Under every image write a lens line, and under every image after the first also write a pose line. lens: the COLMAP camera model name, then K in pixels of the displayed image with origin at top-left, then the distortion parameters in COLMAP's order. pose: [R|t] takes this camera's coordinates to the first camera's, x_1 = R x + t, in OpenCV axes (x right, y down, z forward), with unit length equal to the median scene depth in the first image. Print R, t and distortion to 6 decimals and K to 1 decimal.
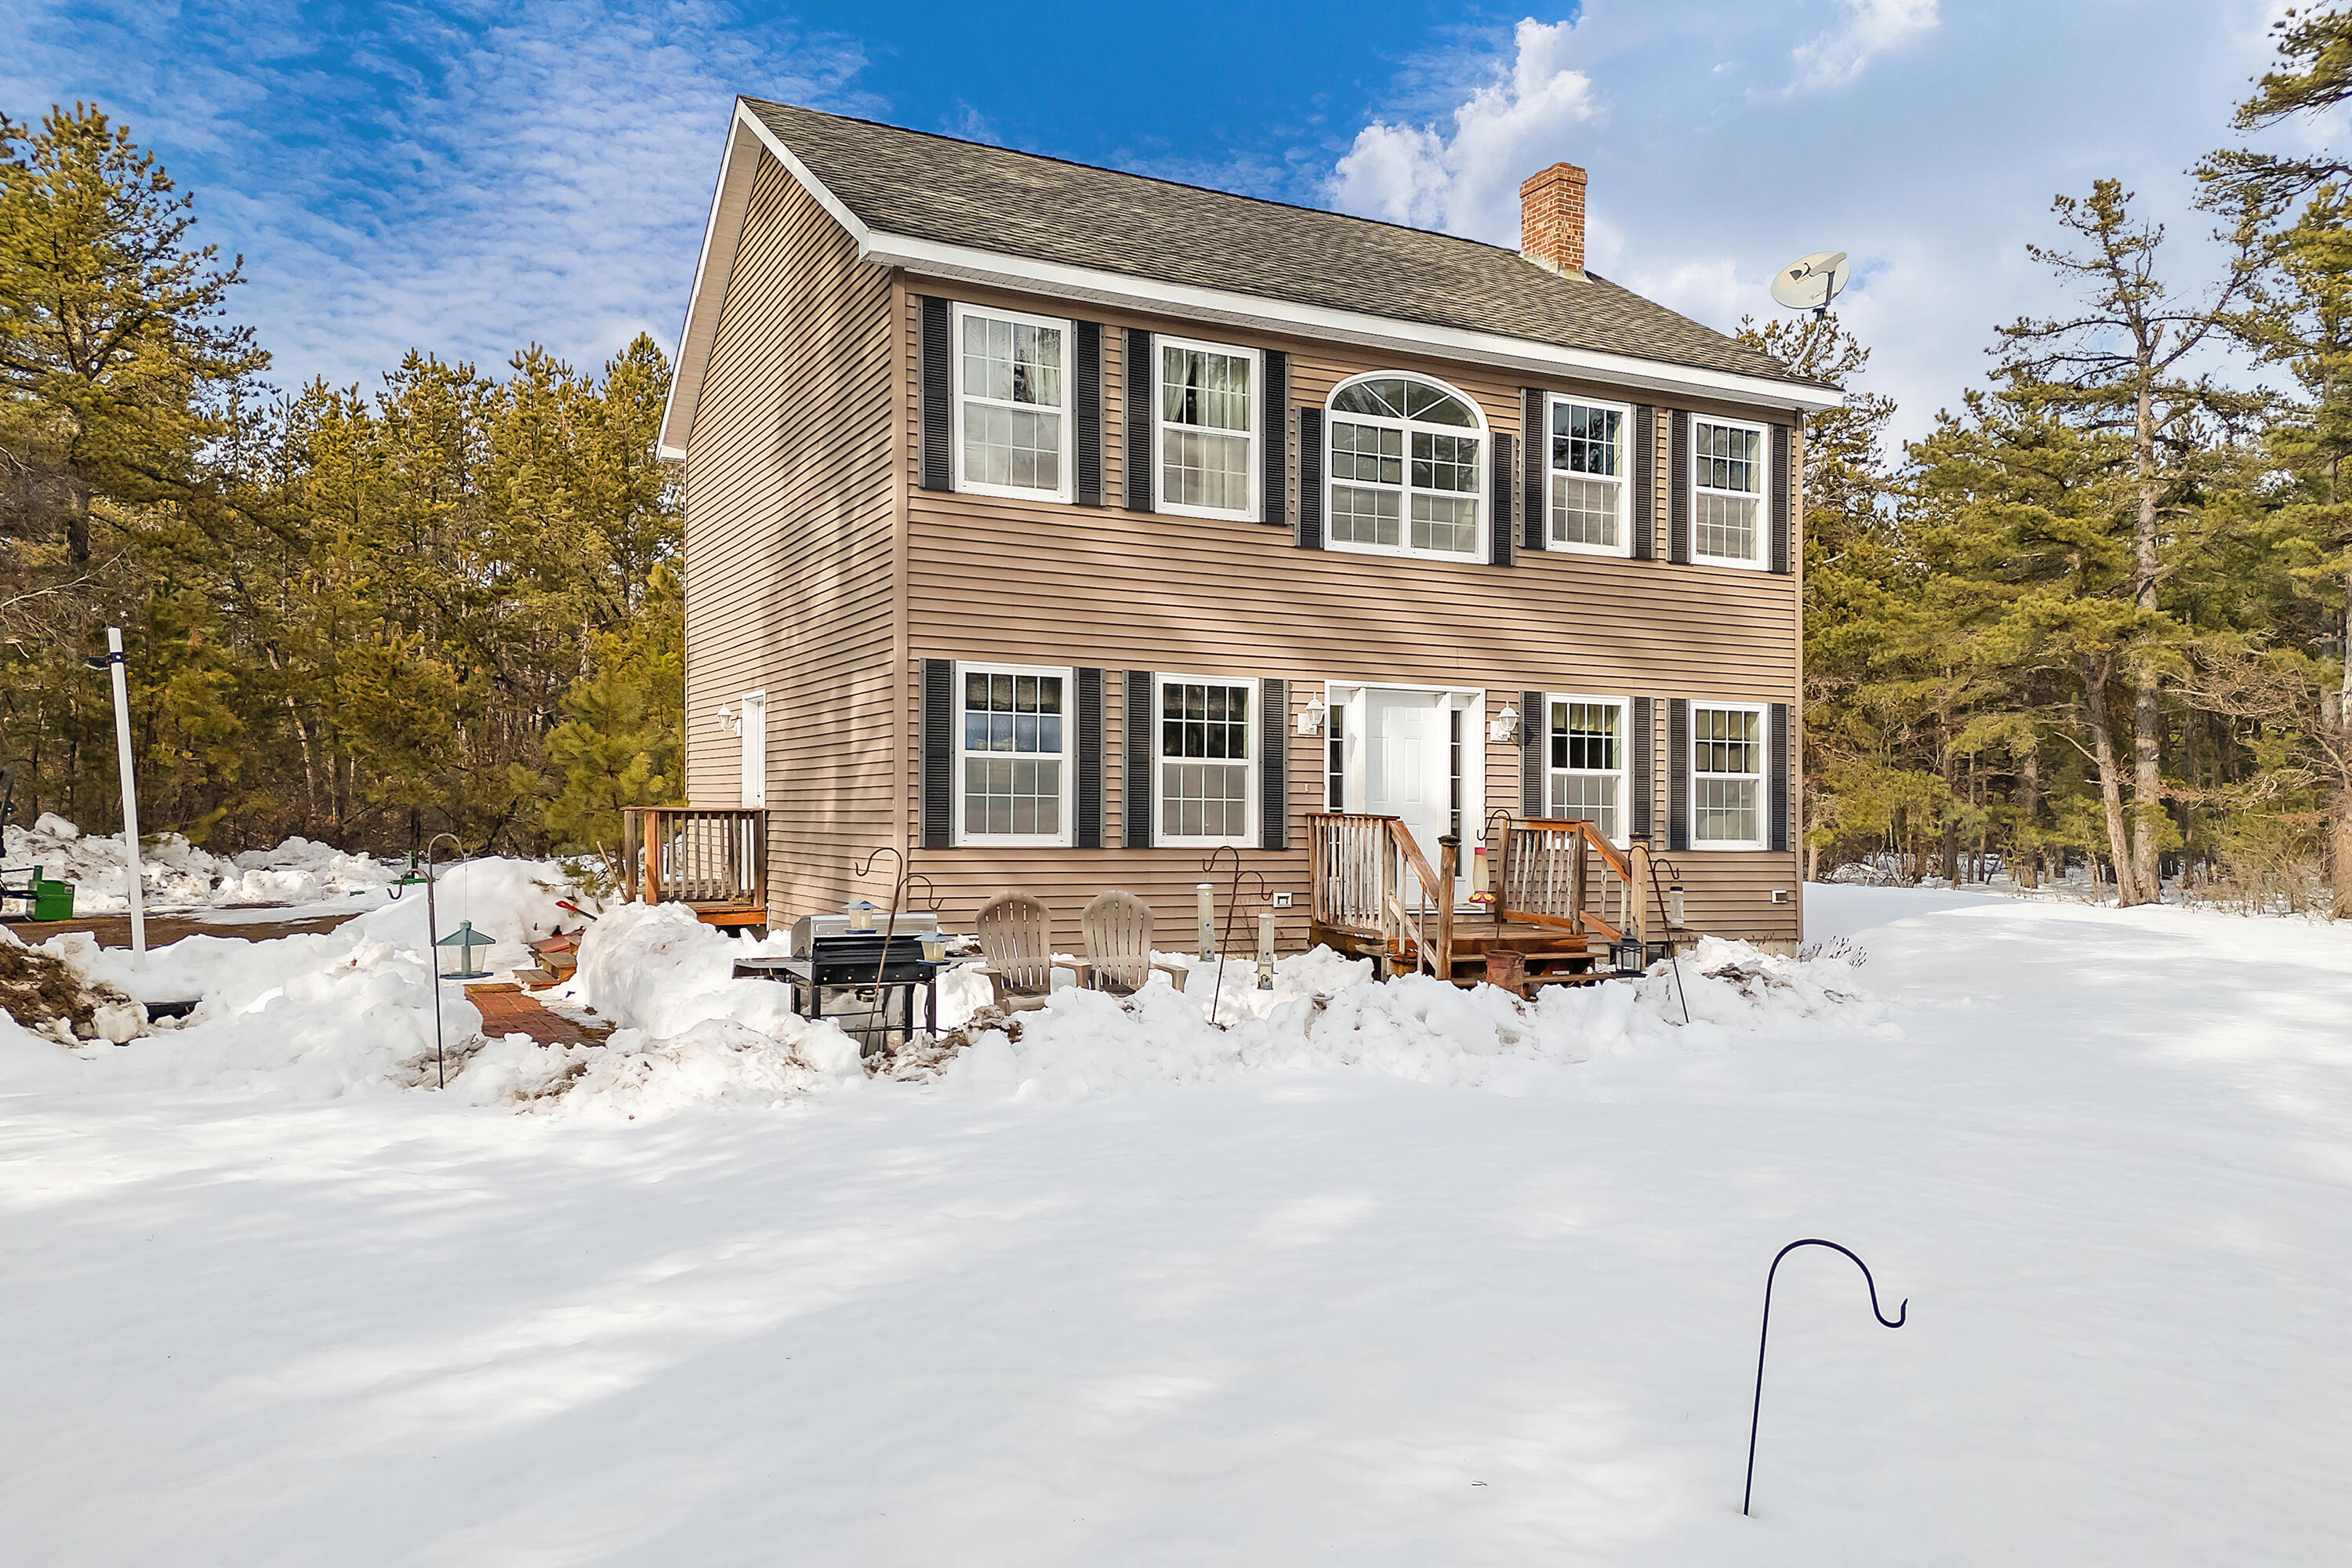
lens RADIAL K [[1646.4, 0, 1181.4], [0, 1646.4, 779.5], [0, 0, 1]] dist [0.152737, -0.210786]
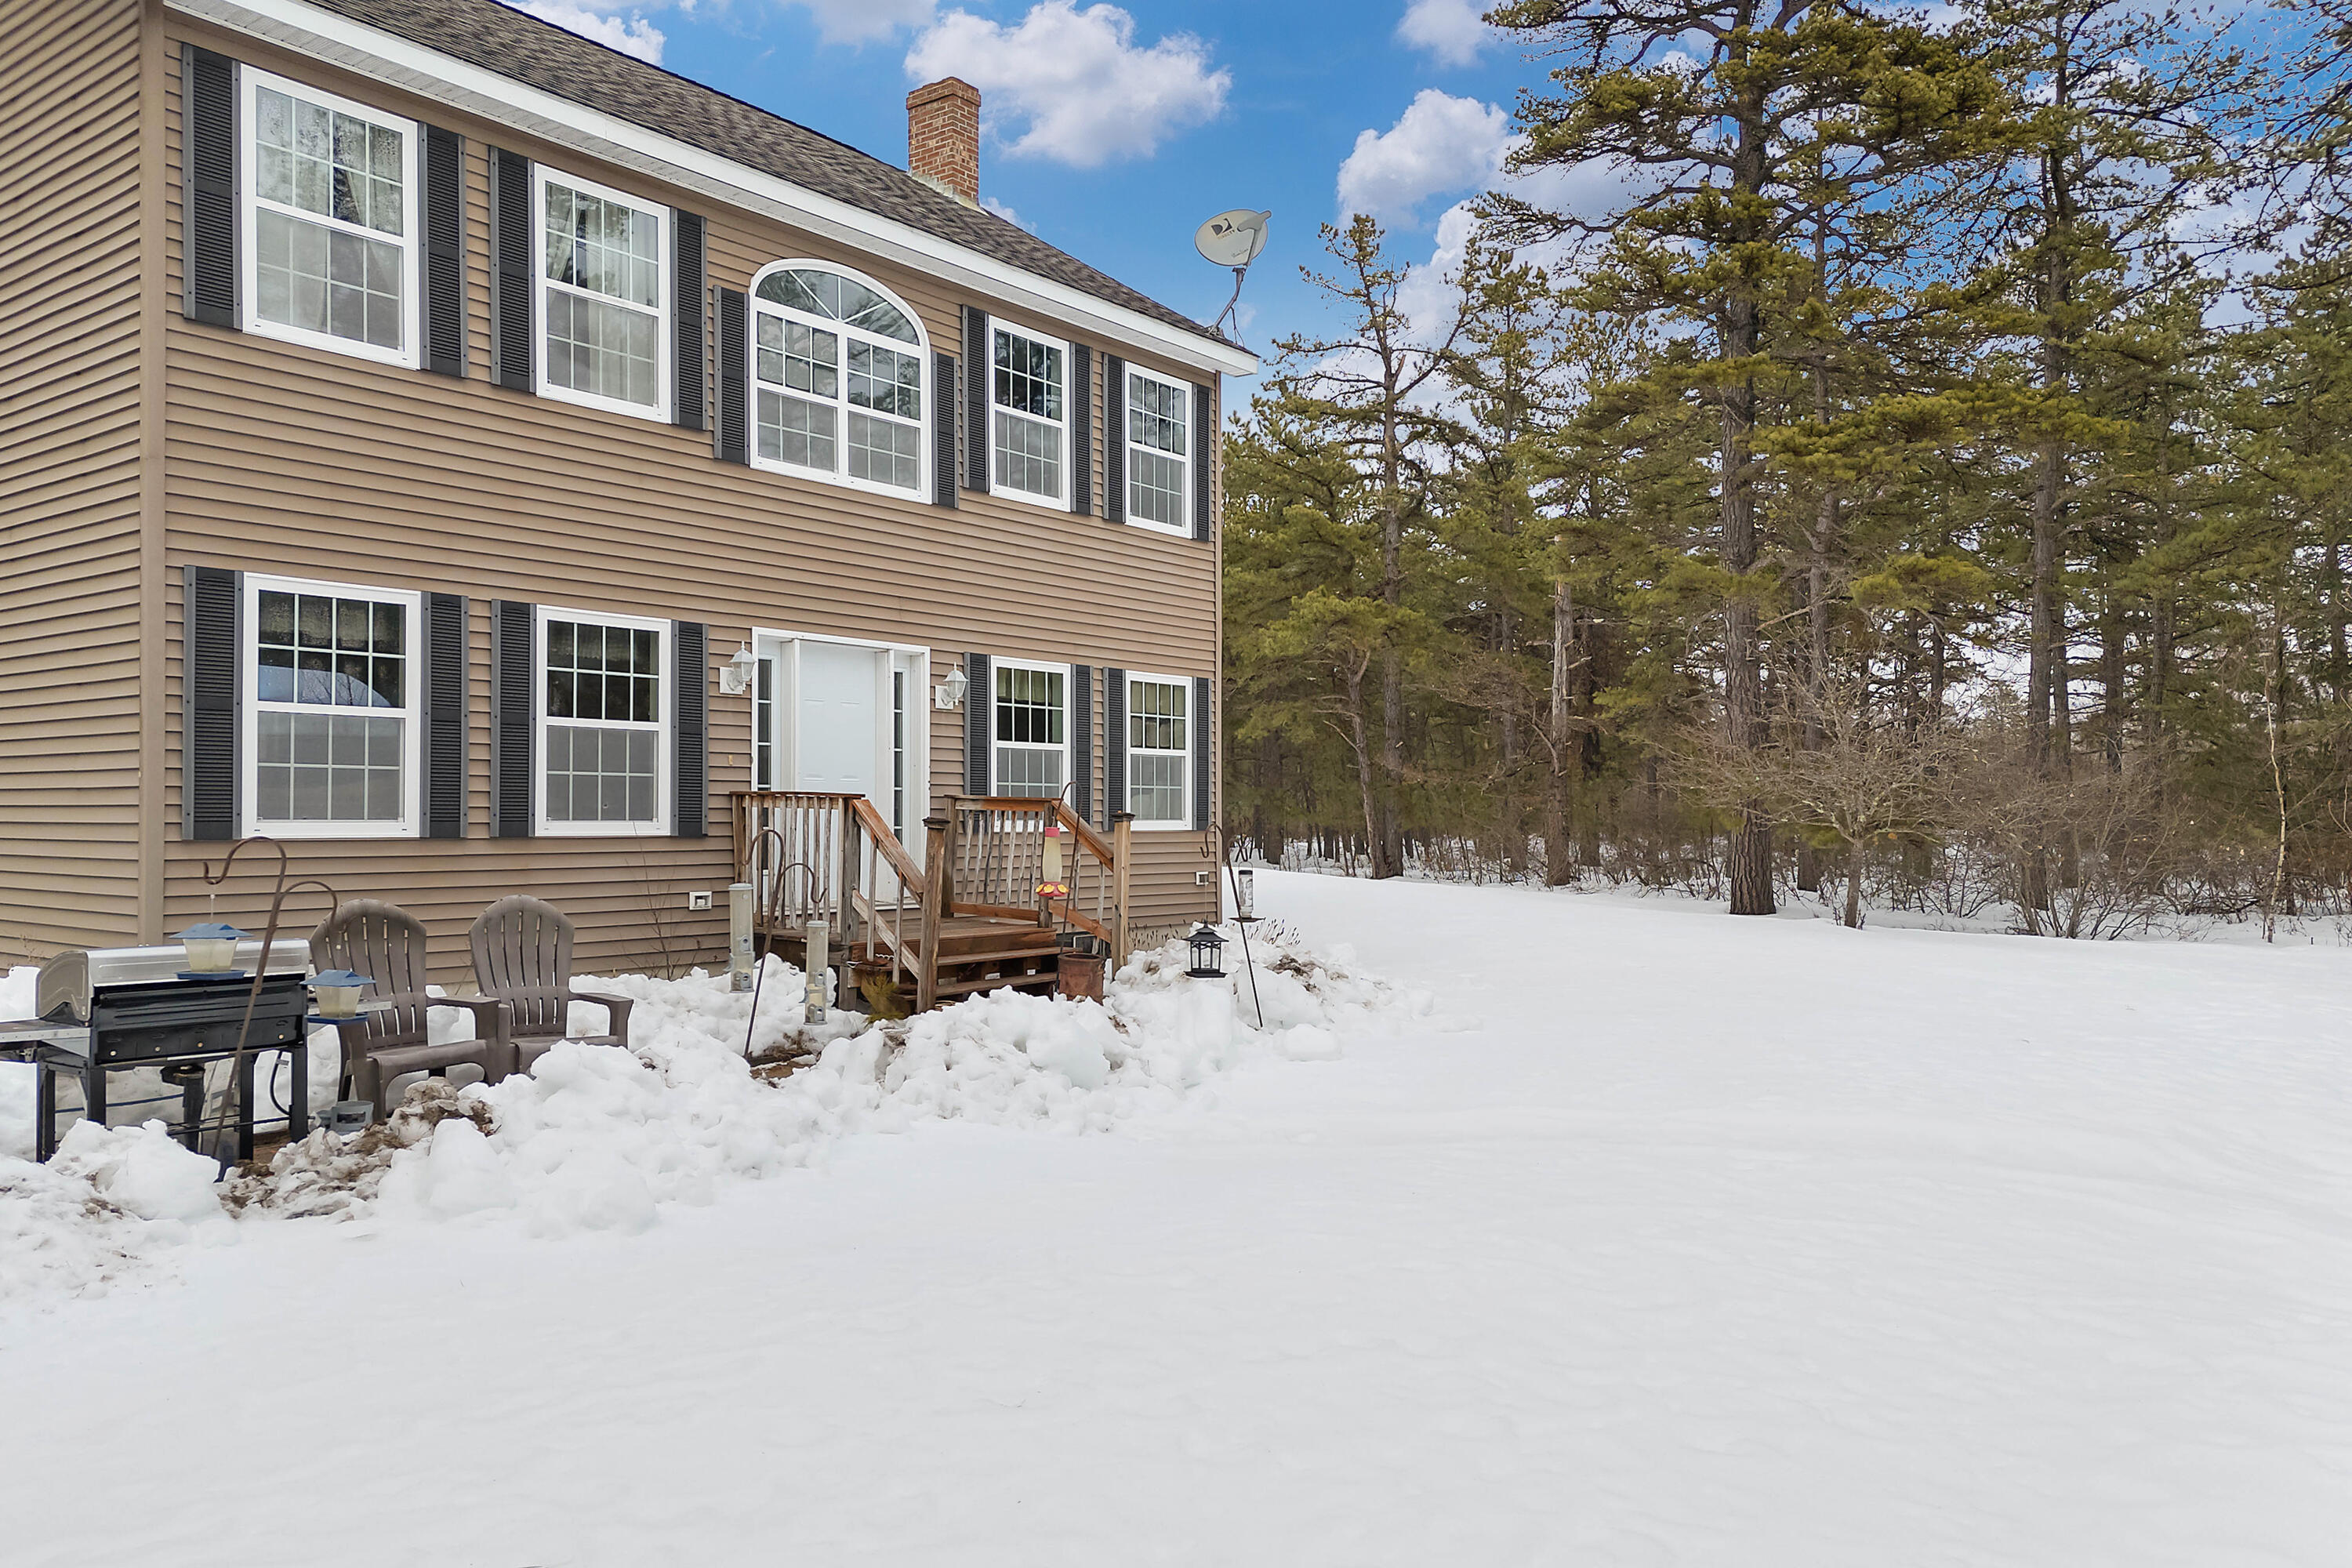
lens RADIAL K [[1680.4, 0, 1173.5], [0, 1680.4, 778.3], [0, 0, 1]] dist [0.100363, -0.095240]
pose [[0.904435, 0.002720, 0.426603, -0.078231], [-0.005975, 0.999962, 0.006292, 0.007134], [-0.426570, -0.008240, 0.904417, 0.151163]]
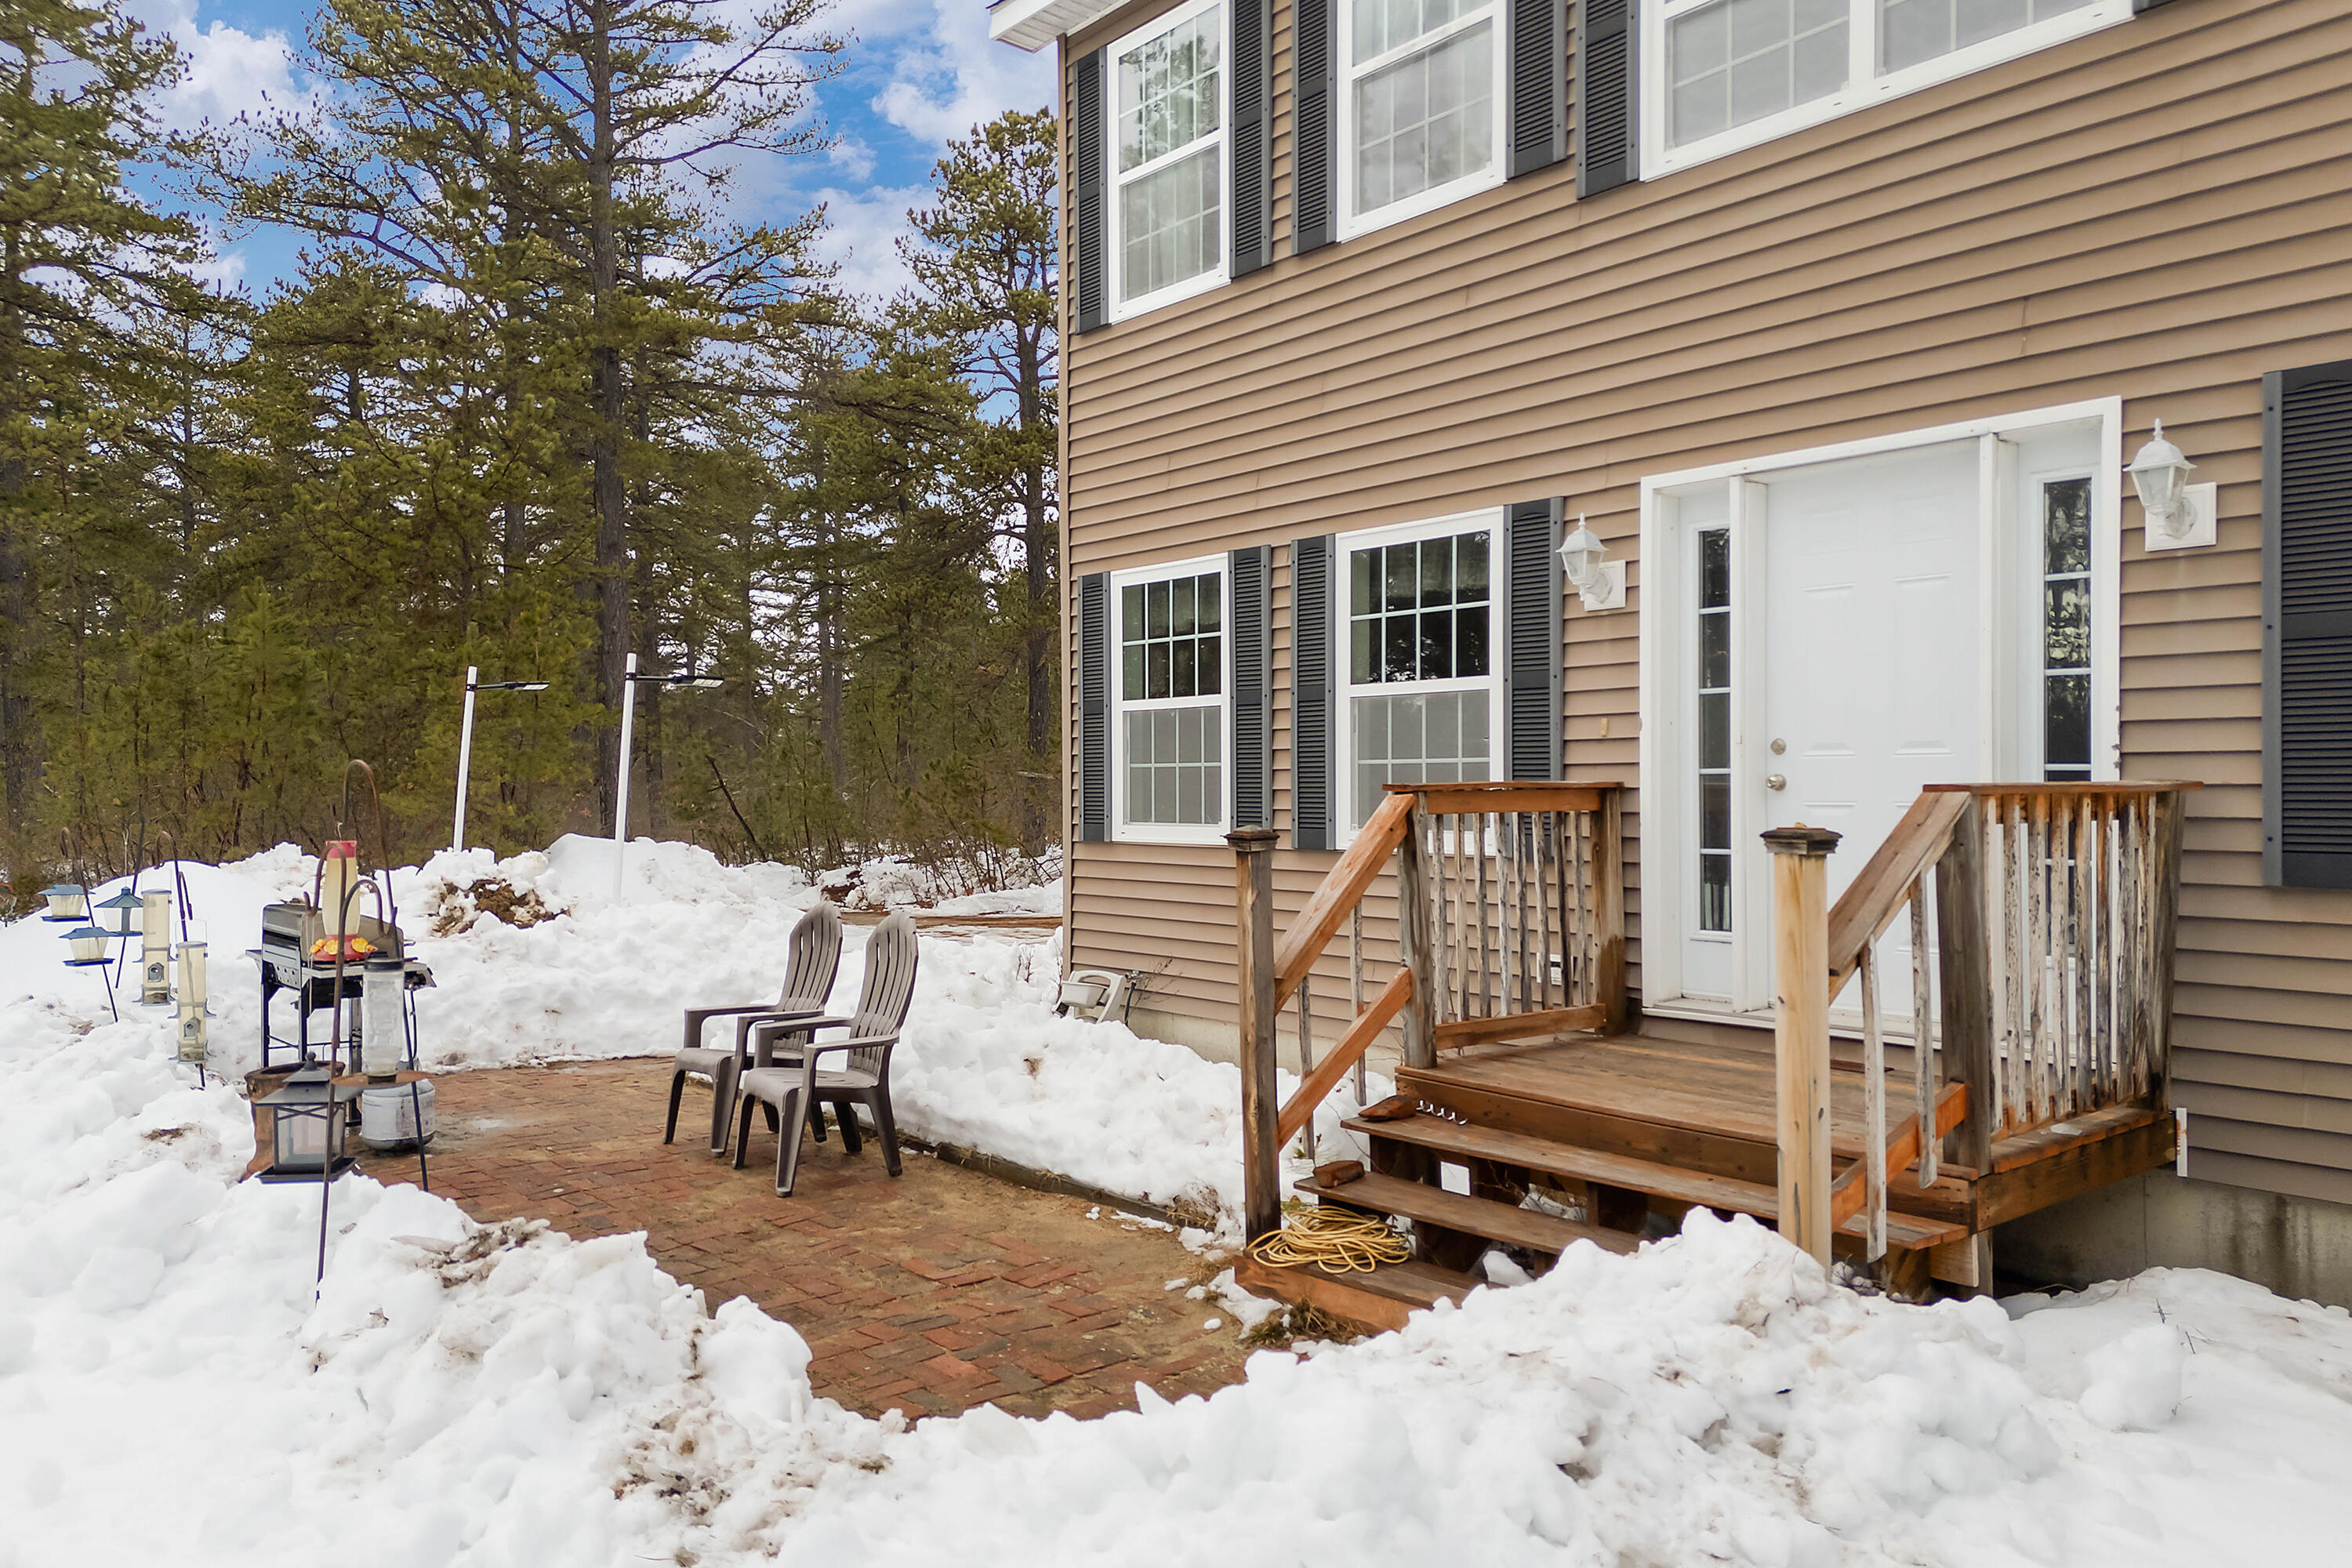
lens RADIAL K [[1680.4, 0, 1173.5], [0, 1680.4, 778.3], [0, 0, 1]] dist [0.100363, -0.095240]
pose [[0.225166, -0.008084, -0.974287, 0.485303], [0.044340, 0.999015, 0.001959, 0.012416], [0.973311, -0.043641, 0.225303, 0.748495]]
